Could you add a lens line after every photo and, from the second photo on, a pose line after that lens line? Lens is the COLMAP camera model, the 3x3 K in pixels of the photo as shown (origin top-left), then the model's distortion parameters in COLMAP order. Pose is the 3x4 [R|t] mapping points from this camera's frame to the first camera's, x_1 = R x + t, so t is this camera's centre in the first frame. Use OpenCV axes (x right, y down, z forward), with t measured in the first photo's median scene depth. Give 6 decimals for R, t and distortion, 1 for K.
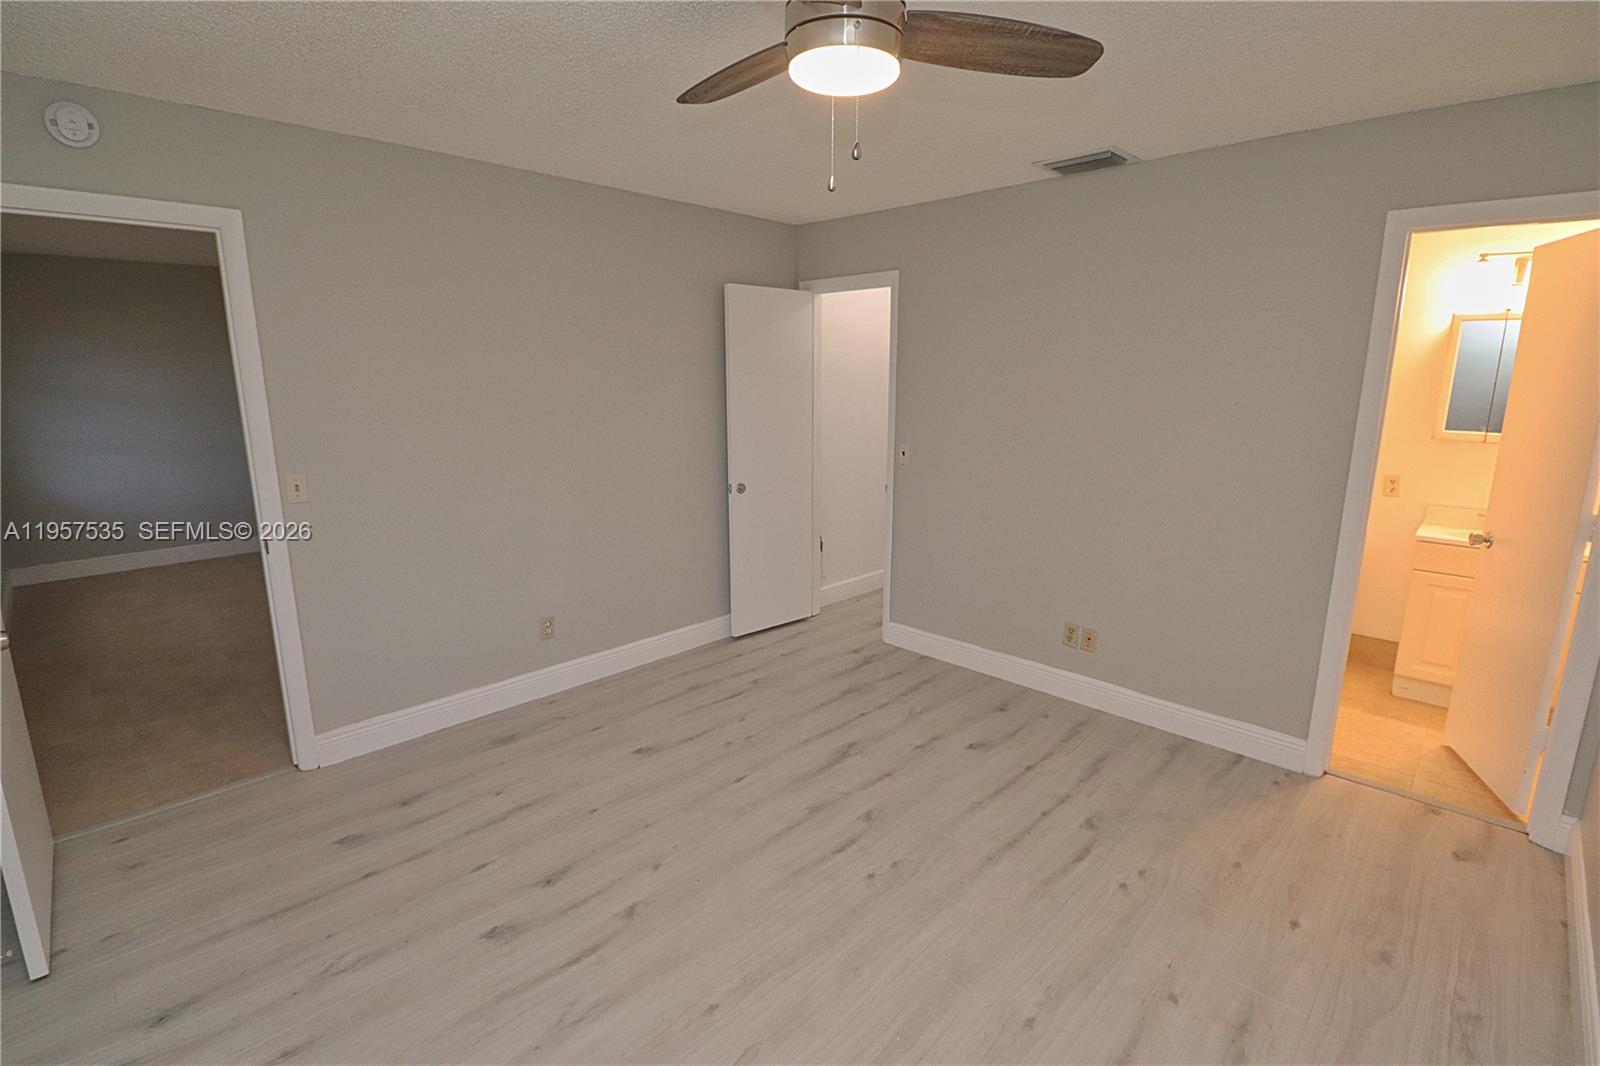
lens RADIAL K [[738.9, 0, 801.3], [0, 738.9, 527.5], [0, 0, 1]] dist [0.002347, -0.001028]
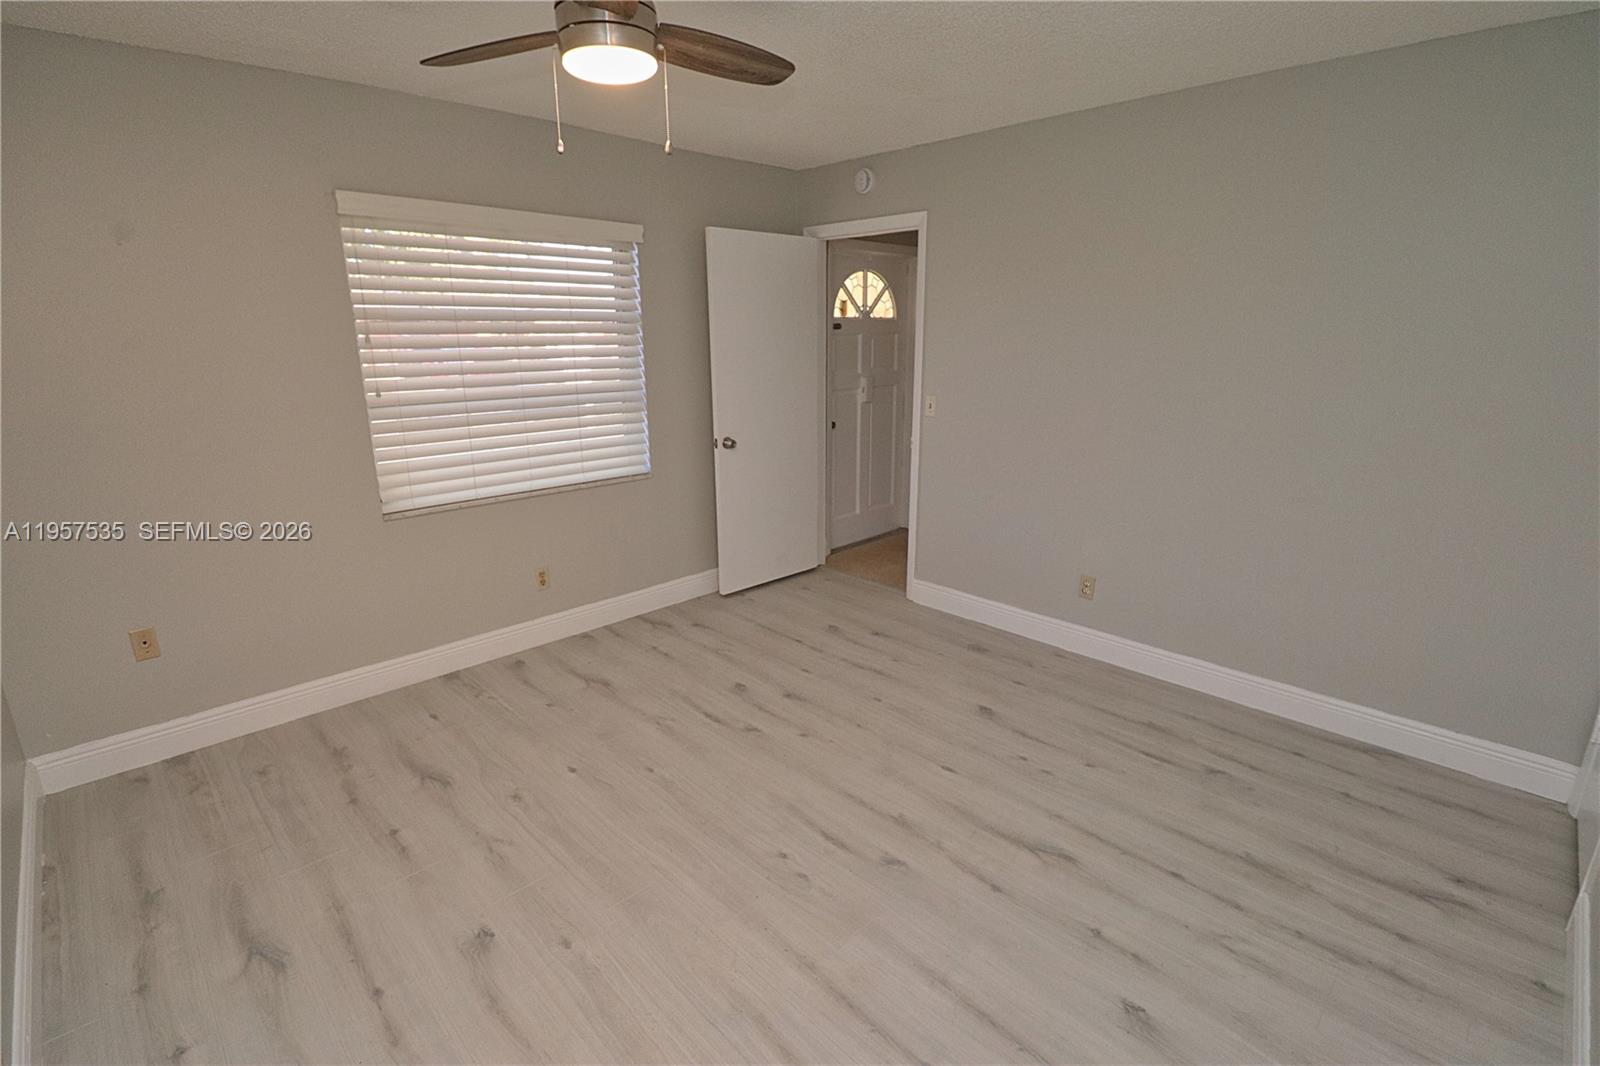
lens RADIAL K [[738.9, 0, 809.4], [0, 738.9, 532.7], [0, 0, 1]] dist [0.002347, -0.001028]
pose [[-0.015523, 0.261573, -0.965059, 0.663767], [-0.197546, 0.945348, 0.259408, -0.127906], [0.980171, 0.194670, 0.036998, 0.675207]]
